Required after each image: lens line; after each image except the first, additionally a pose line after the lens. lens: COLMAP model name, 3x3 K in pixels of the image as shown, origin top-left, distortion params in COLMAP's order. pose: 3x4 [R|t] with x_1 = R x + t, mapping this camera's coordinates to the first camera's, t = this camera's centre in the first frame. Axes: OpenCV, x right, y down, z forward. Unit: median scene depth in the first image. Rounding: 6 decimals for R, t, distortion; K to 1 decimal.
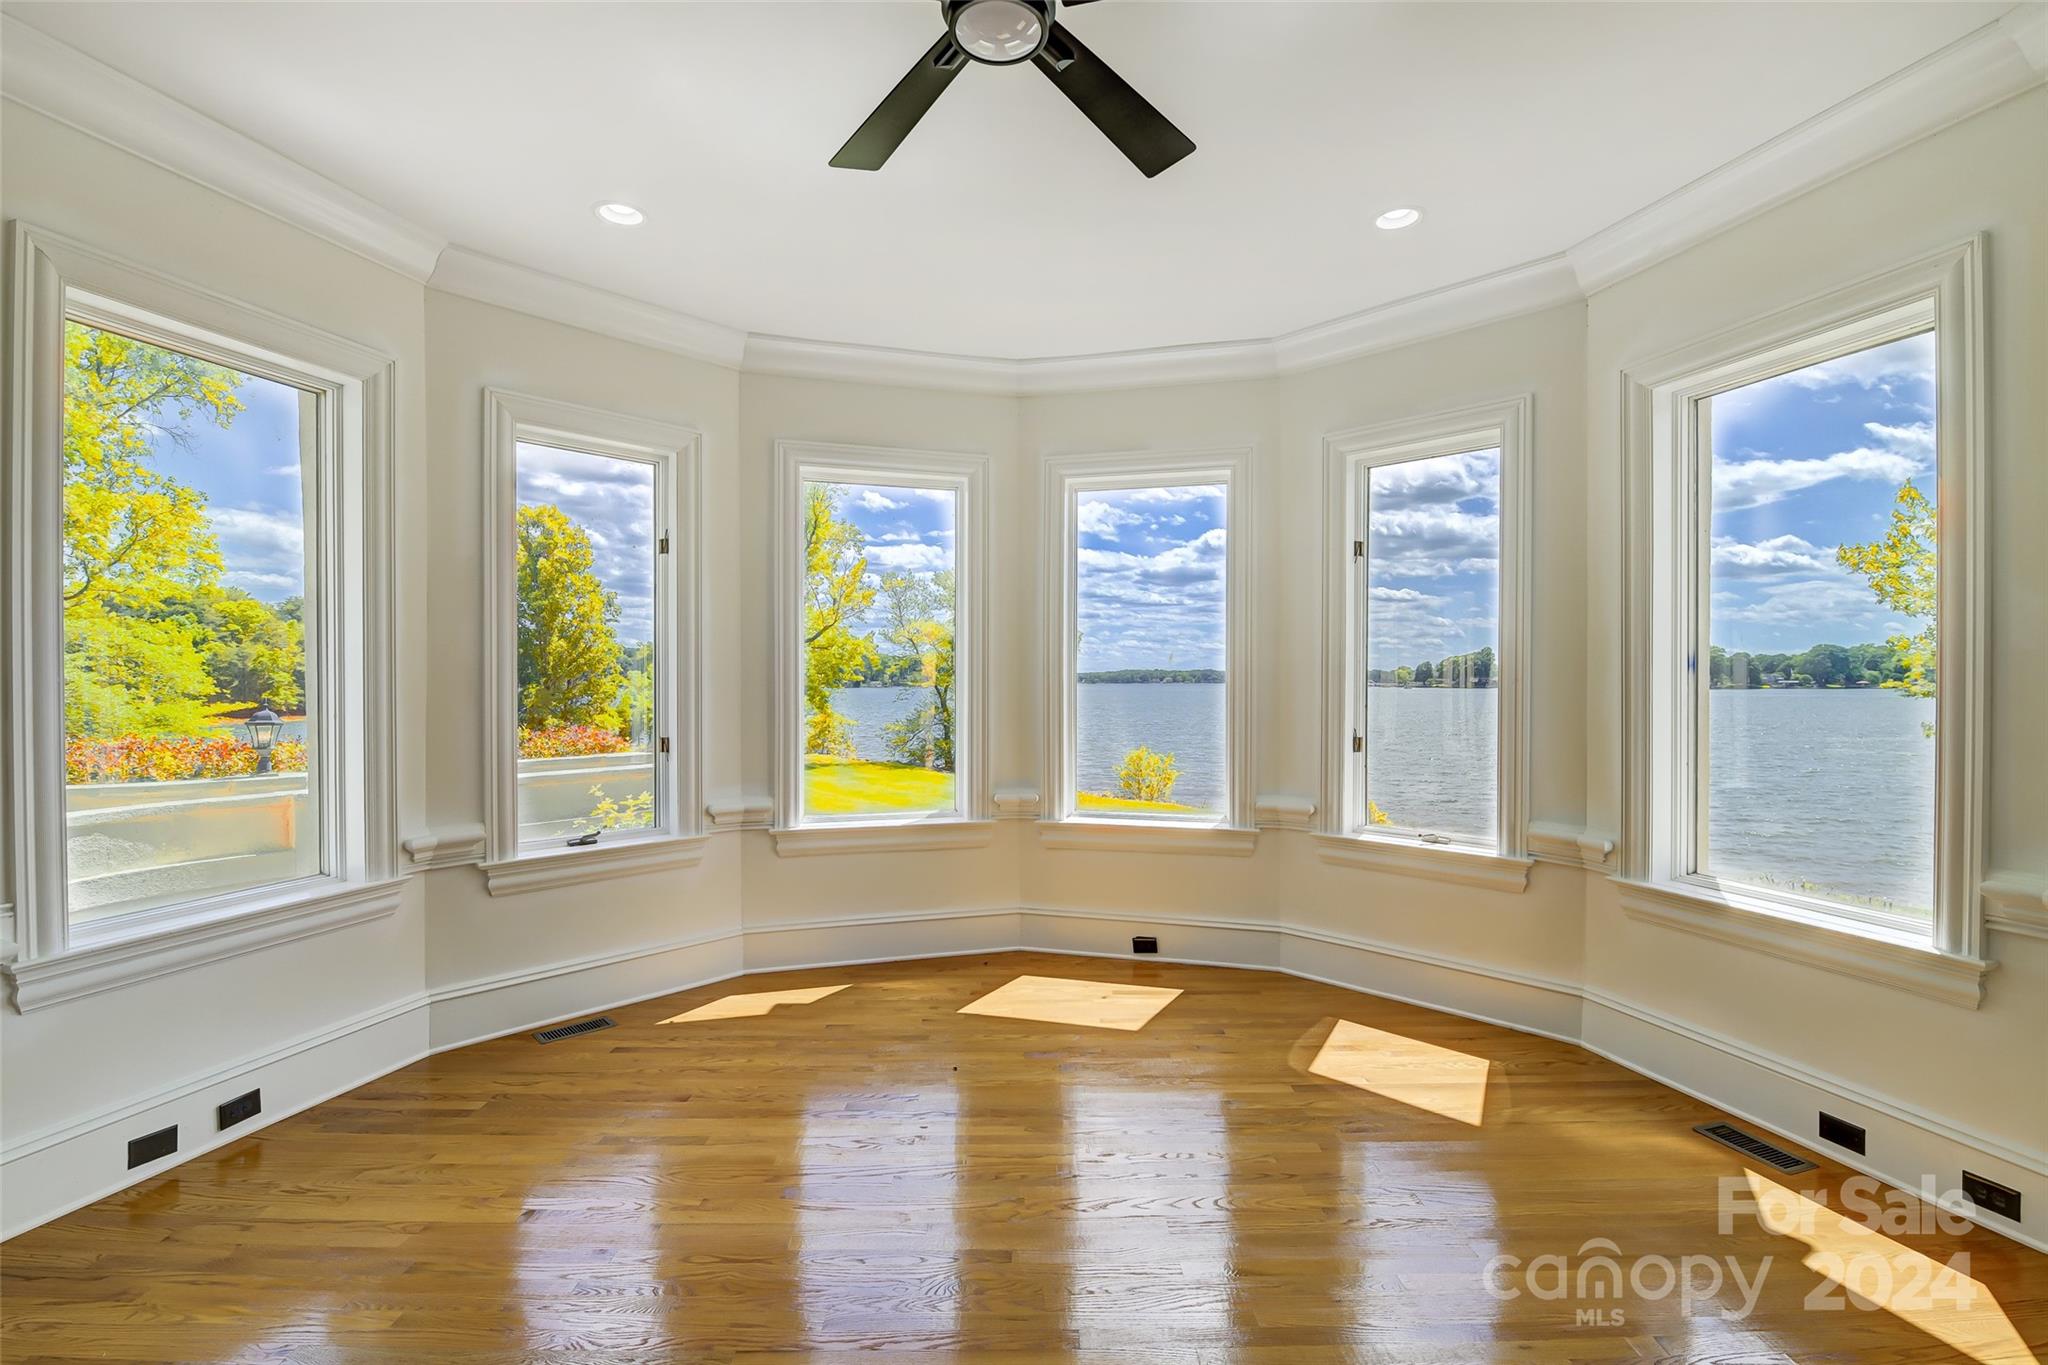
lens RADIAL K [[895.8, 0, 1048.8], [0, 895.8, 689.5], [0, 0, 1]] dist [-0.001203, -0.008662]
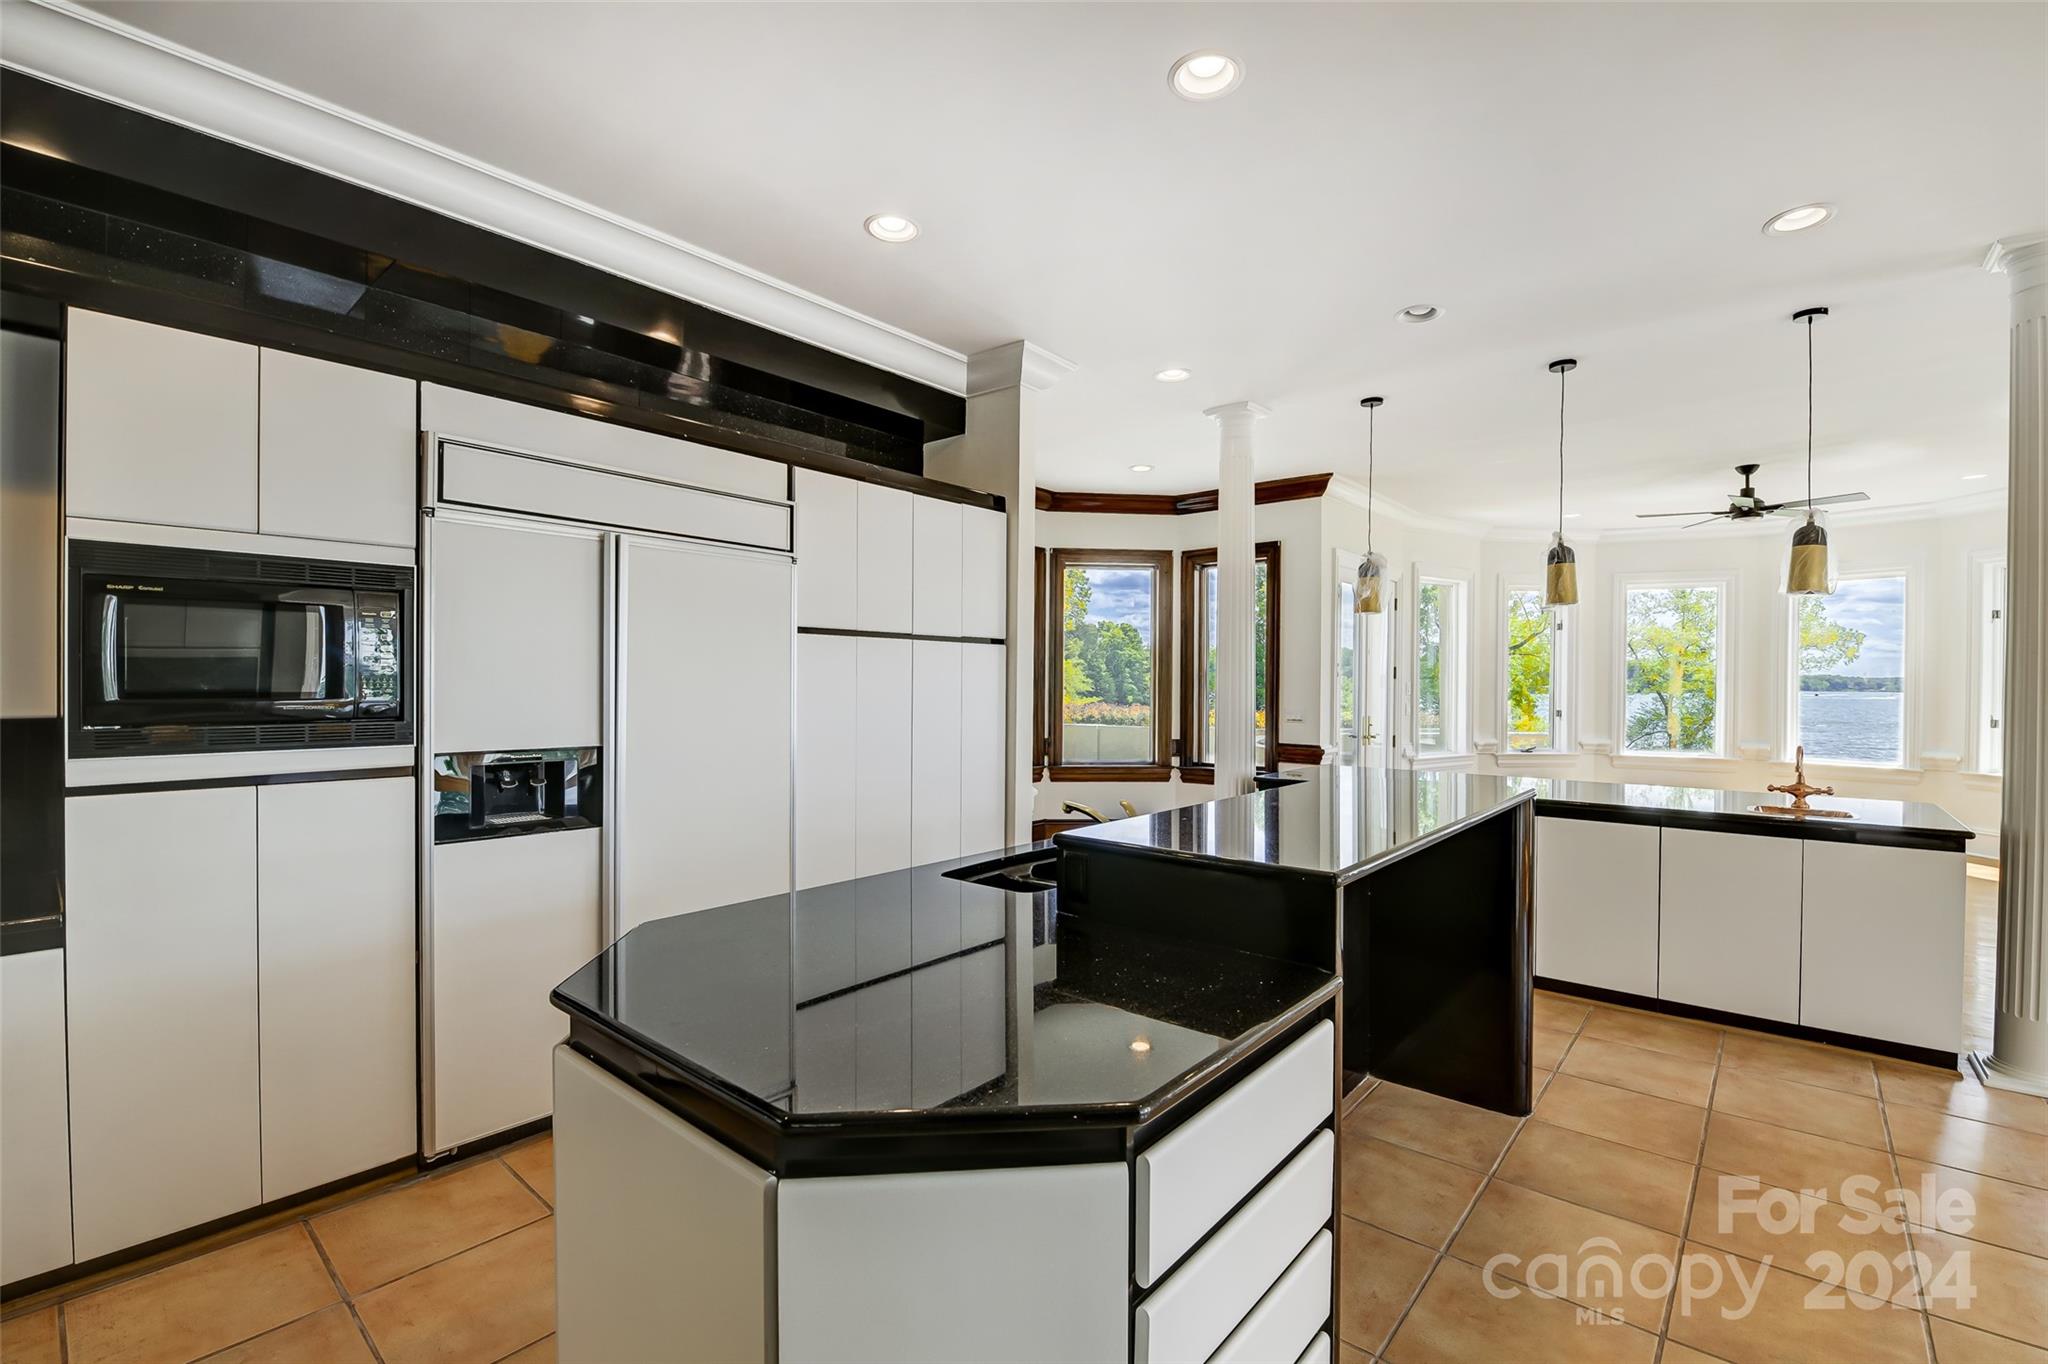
lens RADIAL K [[895.8, 0, 1015.7], [0, 895.8, 686.2], [0, 0, 1]] dist [-0.001203, -0.008662]
pose [[0.740980, 0.009128, -0.671465, 0.079125], [-0.014584, 0.999891, -0.002501, 0.018969], [0.671369, 0.011646, 0.741032, -1.652228]]
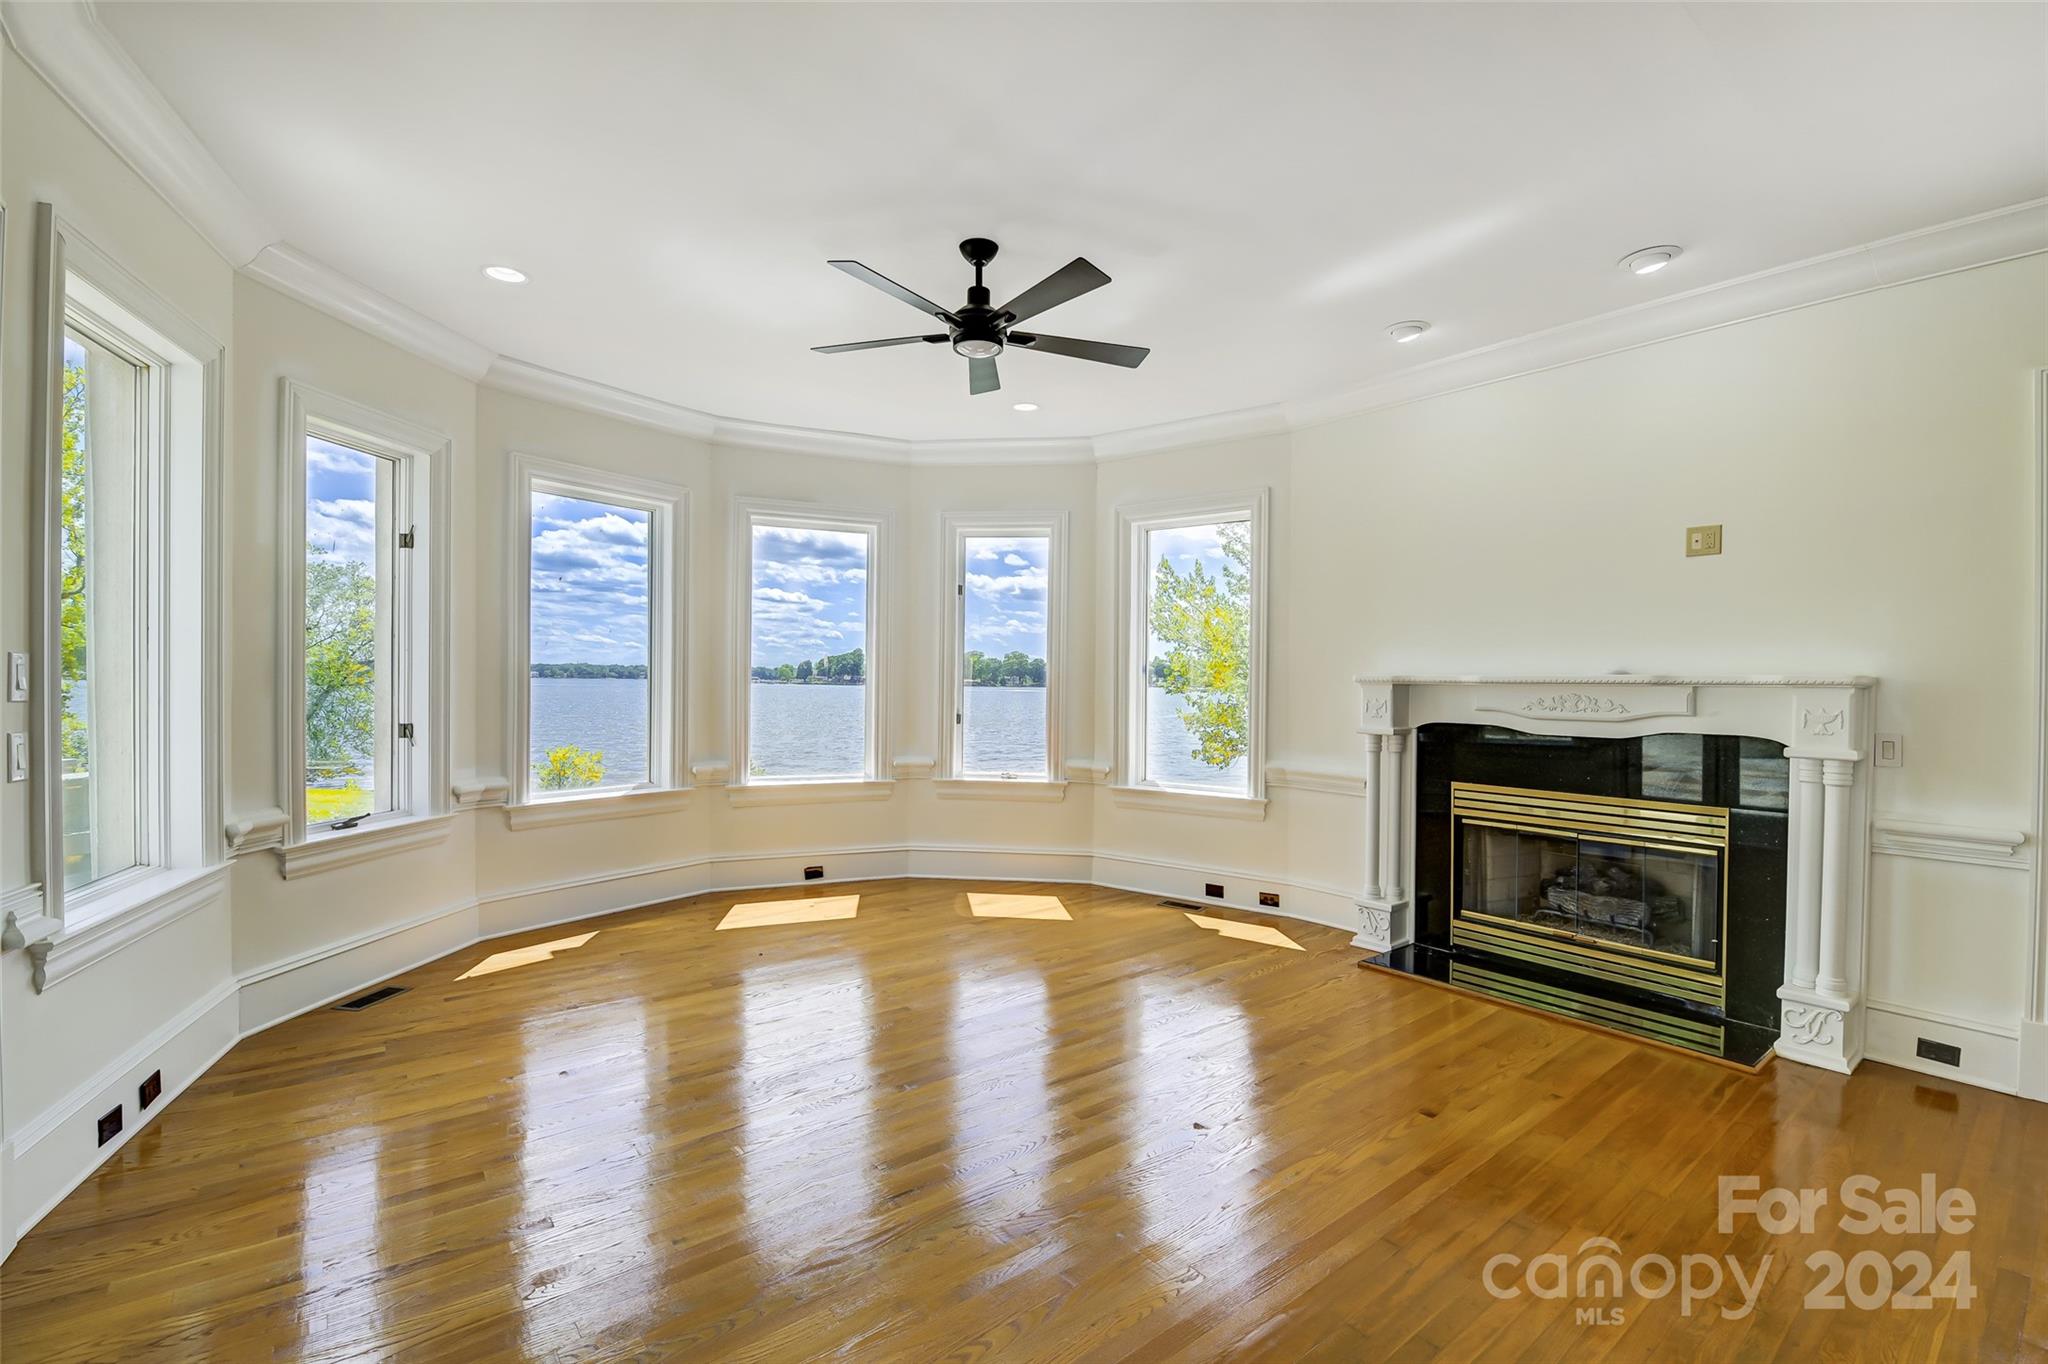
lens RADIAL K [[895.8, 0, 1031.0], [0, 895.8, 687.5], [0, 0, 1]] dist [-0.001203, -0.008662]
pose [[0.788274, 0.003549, 0.615314, -0.499383], [-0.004612, 0.999989, 0.000141, 0.007930], [-0.615307, -0.002950, 0.788282, -0.272969]]
